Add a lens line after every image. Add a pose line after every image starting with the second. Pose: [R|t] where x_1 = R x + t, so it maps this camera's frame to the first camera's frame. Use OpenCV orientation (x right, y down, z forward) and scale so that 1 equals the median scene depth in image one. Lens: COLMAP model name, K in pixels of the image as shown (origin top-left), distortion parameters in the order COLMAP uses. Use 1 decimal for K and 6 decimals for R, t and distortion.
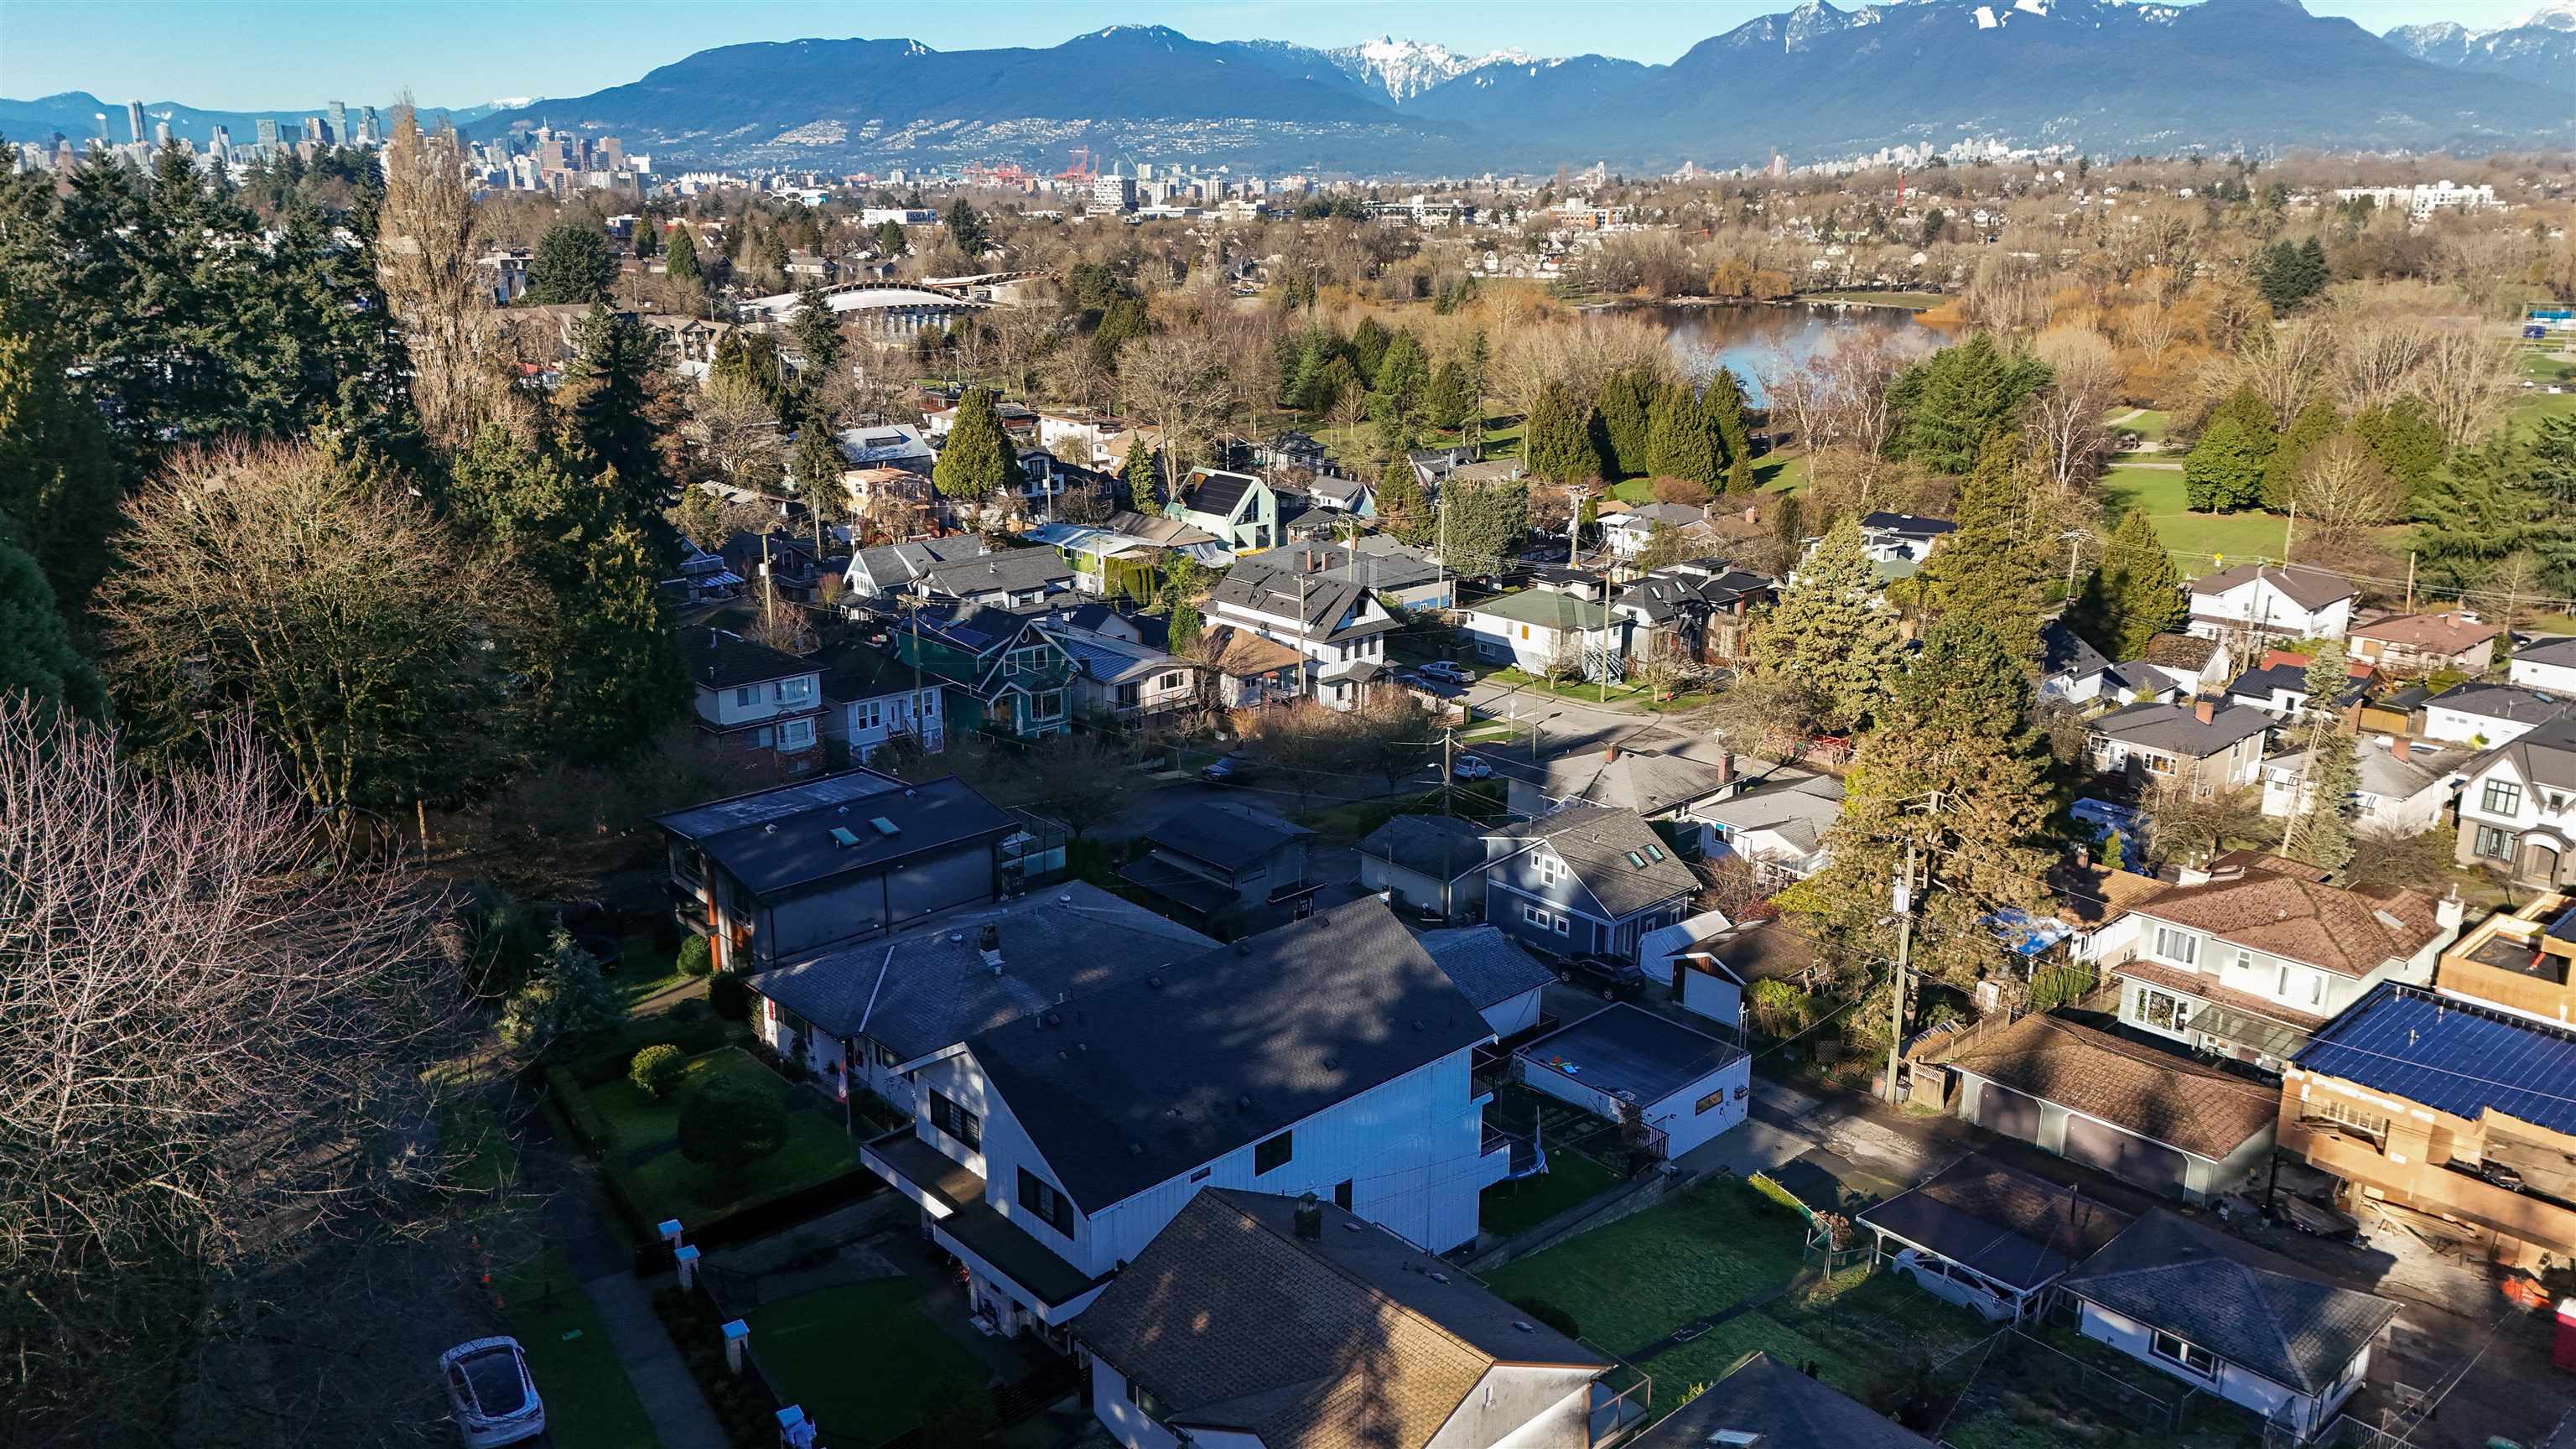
lens RADIAL K [[1895.1, 0, 1285.7], [0, 1895.1, 734.8], [0, 0, 1]] dist [0.061683, -0.055886]
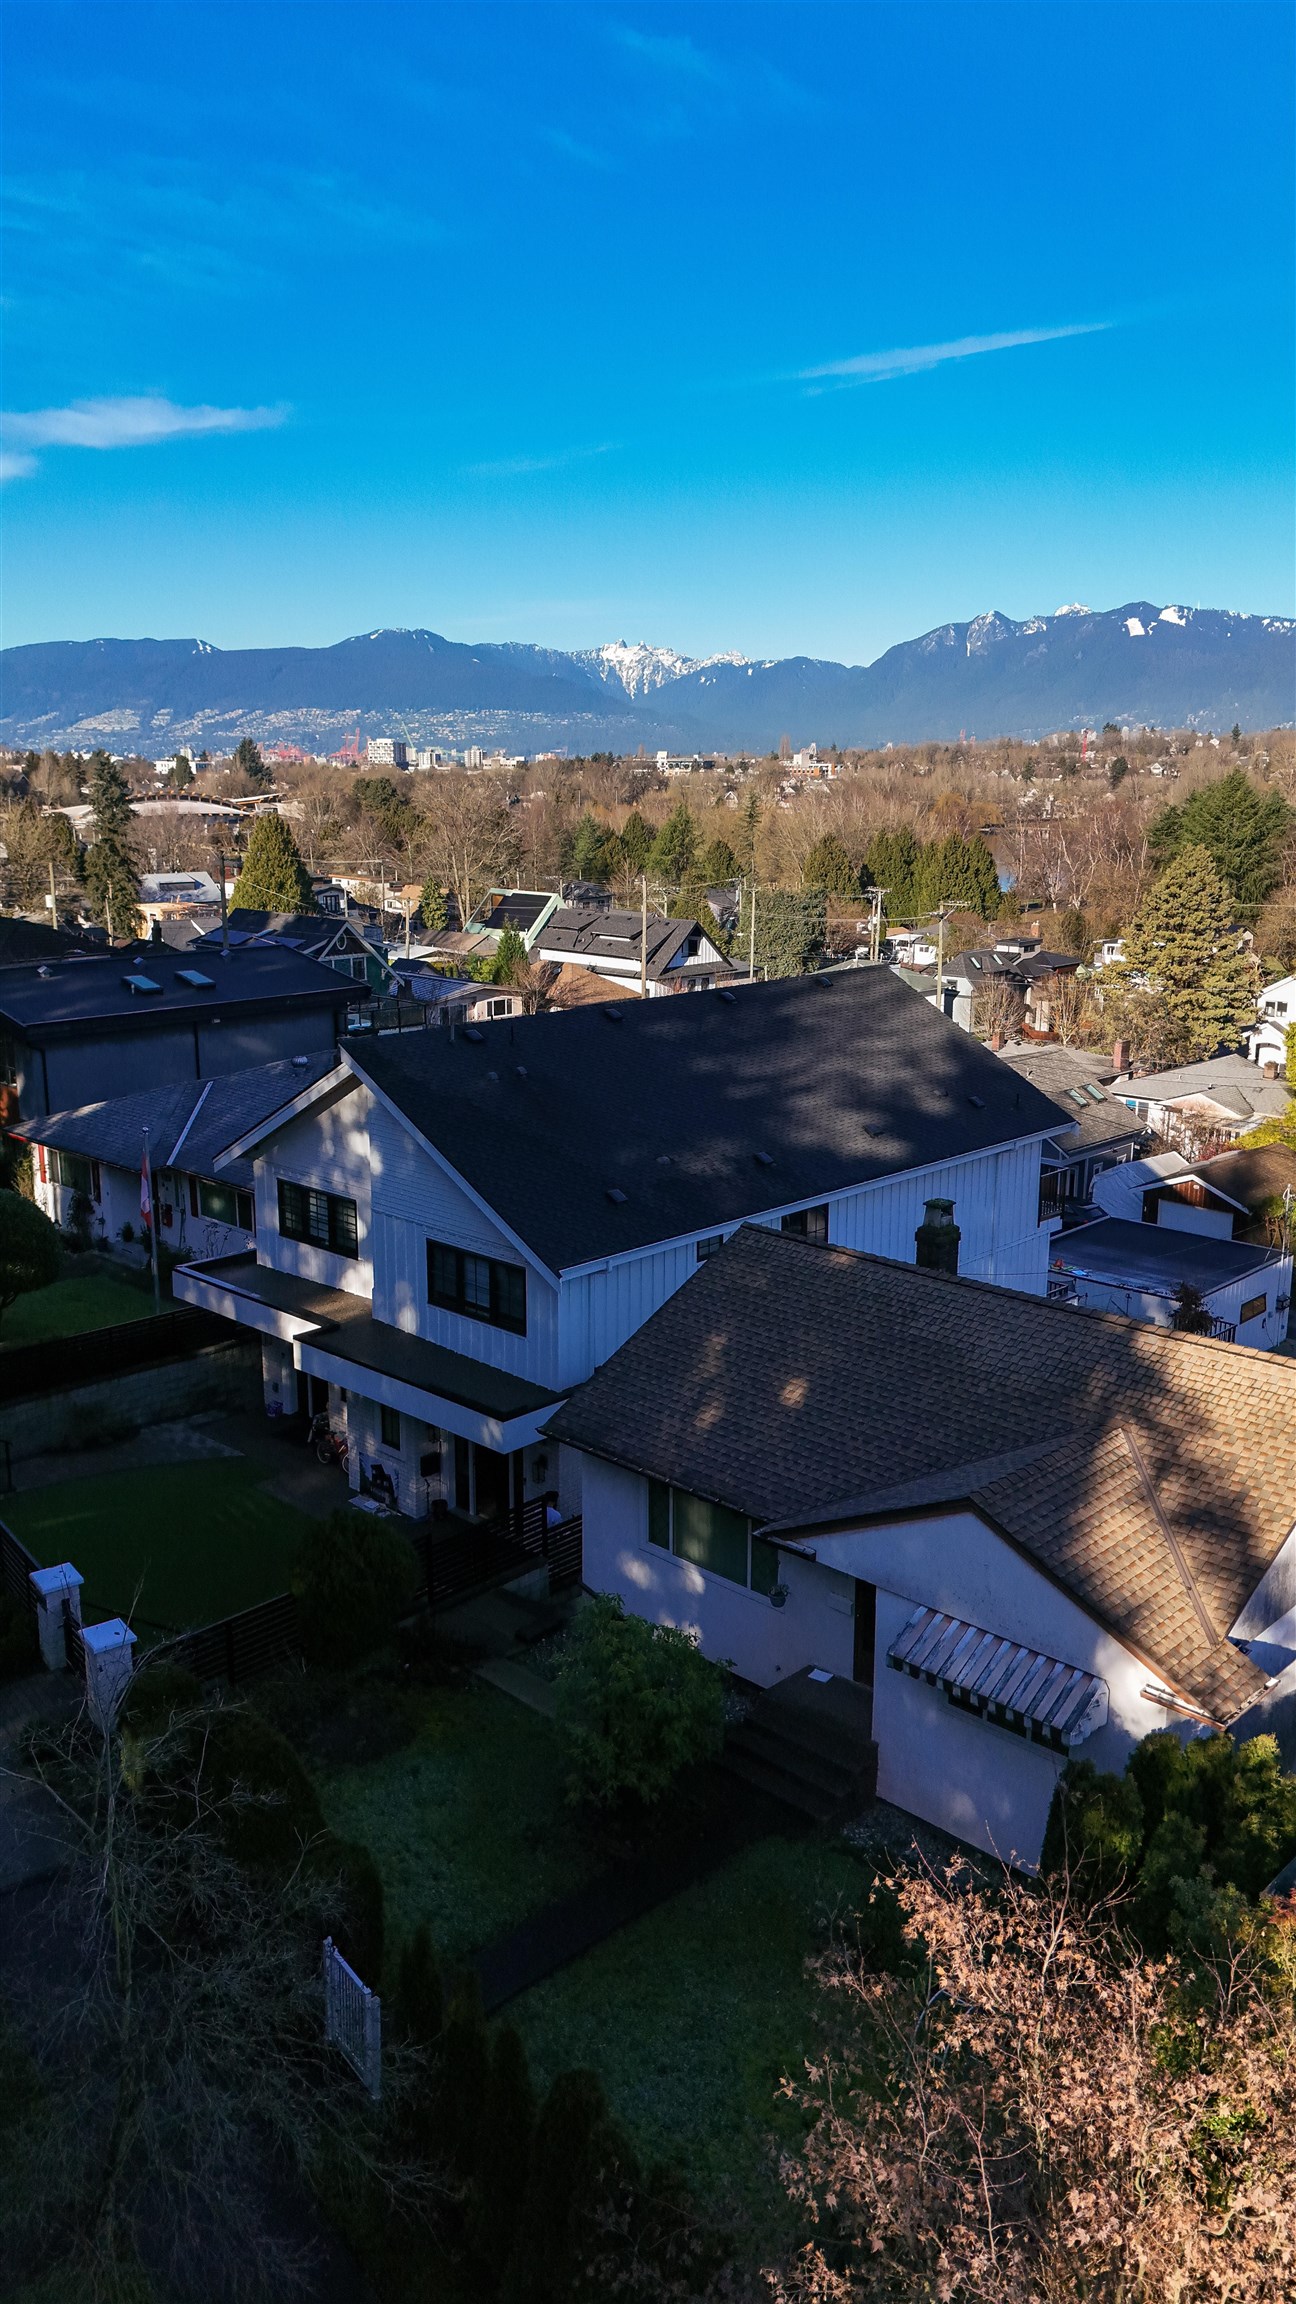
lens RADIAL K [[1695.0, 0, 651.7], [0, 1695.0, 1160.2], [0, 0, 1]] dist [0.061683, -0.055886]
pose [[0.997775, -0.014815, 0.065011, -0.037342], [0.018403, 0.998320, -0.054944, 0.084848], [-0.064088, 0.056018, 0.996371, 0.156161]]
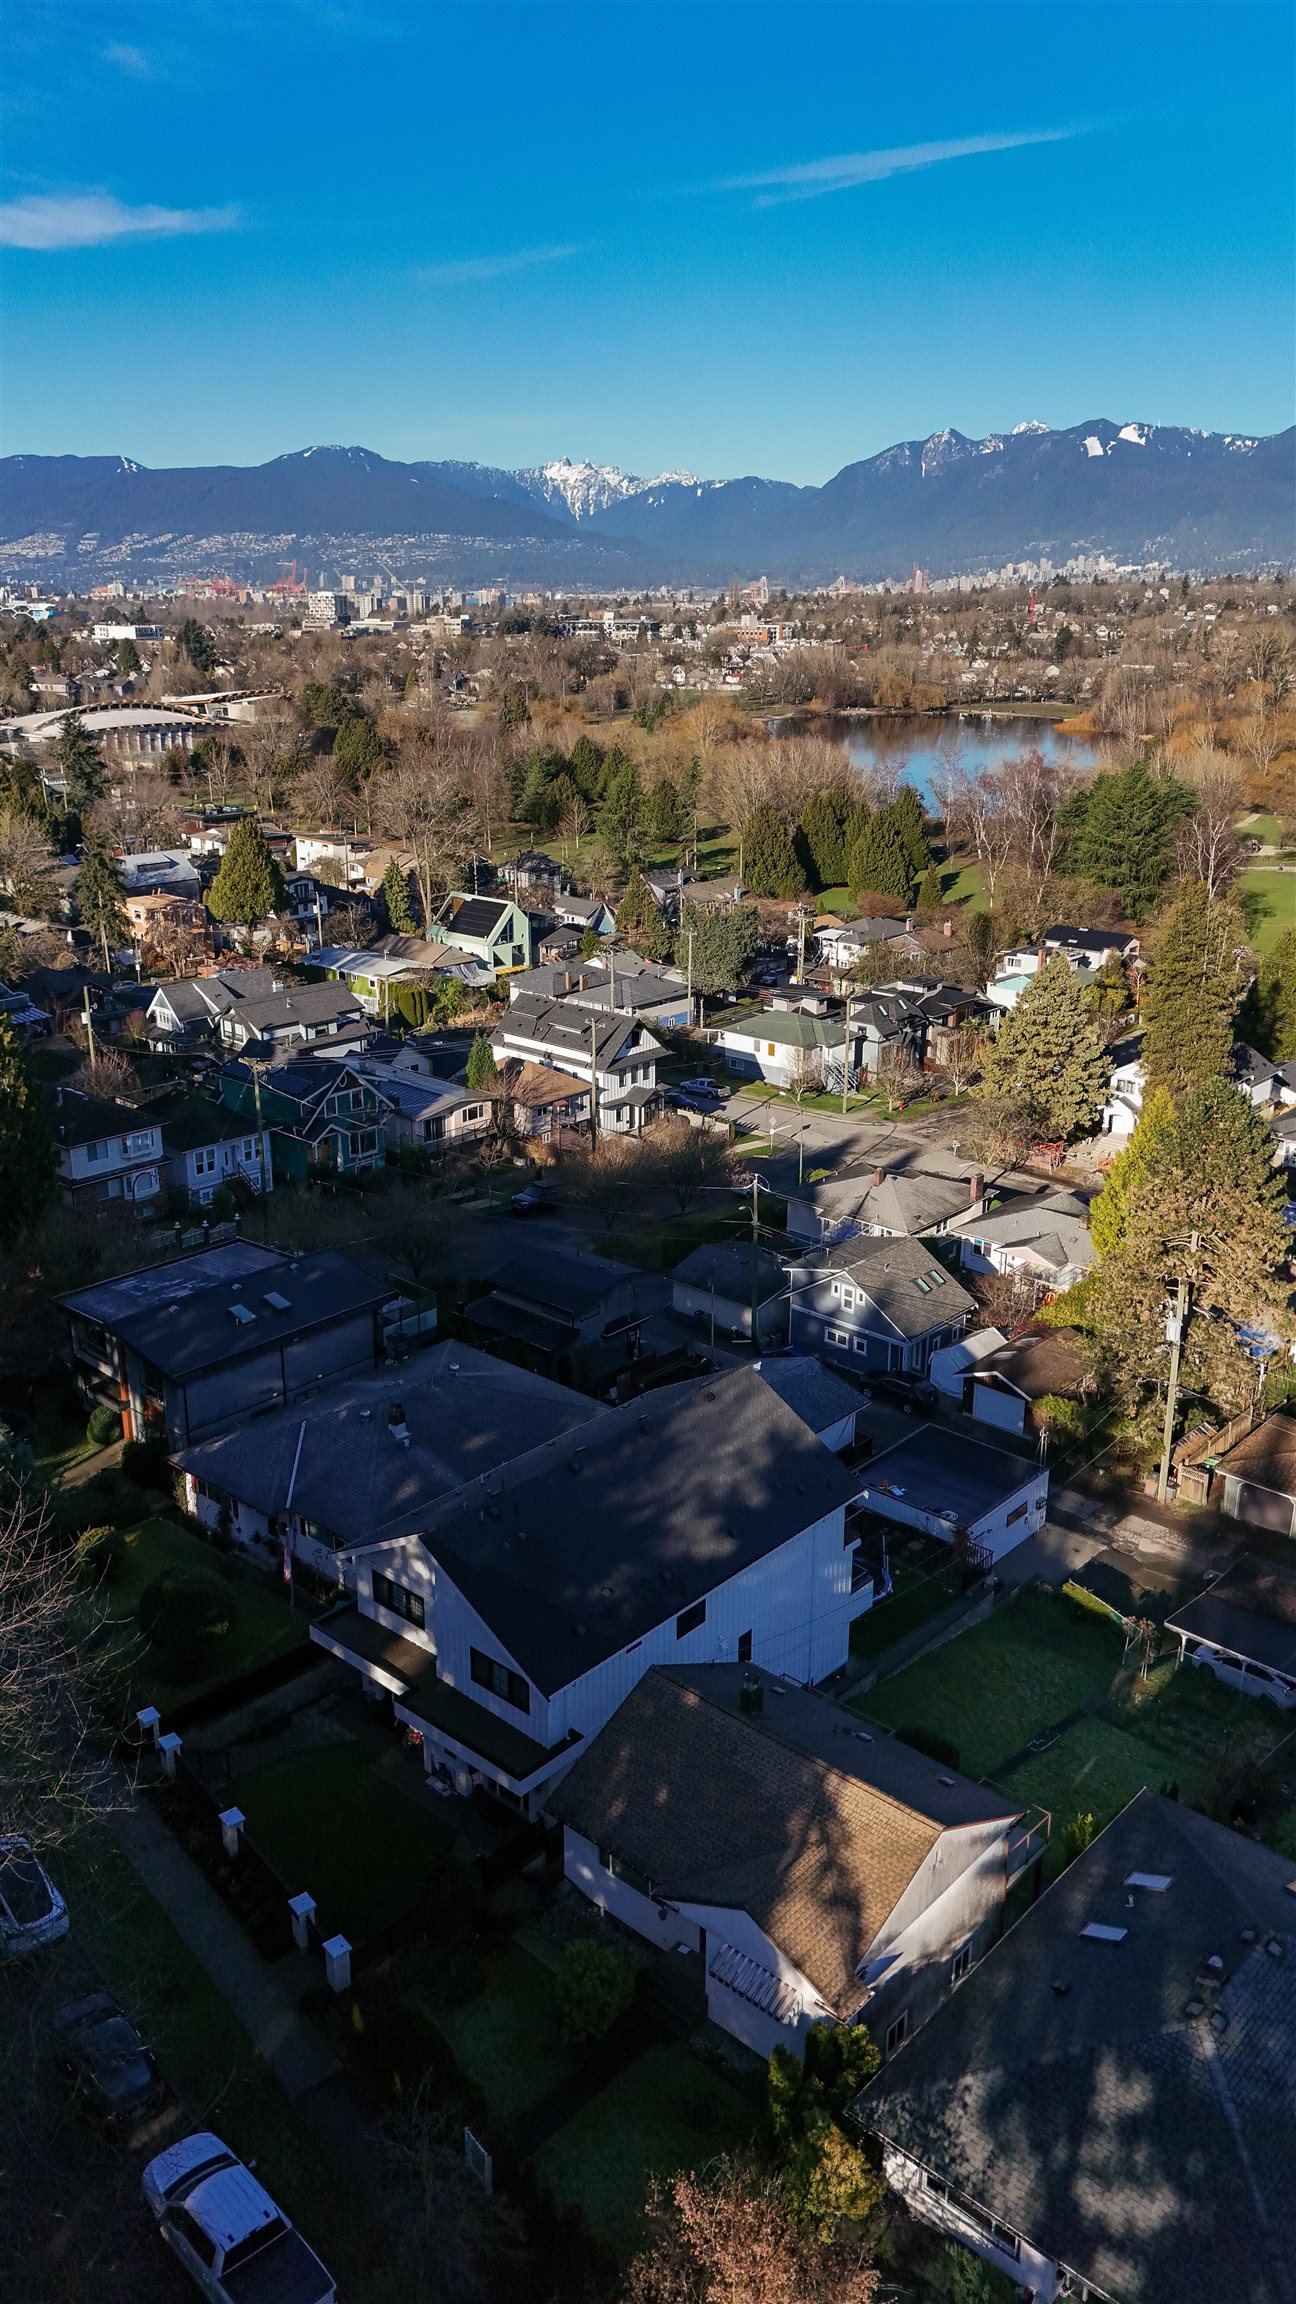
lens RADIAL K [[1695.0, 0, 651.7], [0, 1695.0, 1160.2], [0, 0, 1]] dist [0.061683, -0.055886]
pose [[0.995373, -0.030976, 0.090959, -0.042791], [0.027409, 0.998815, 0.040208, -0.034775], [-0.092097, -0.037529, 0.995043, 0.003208]]
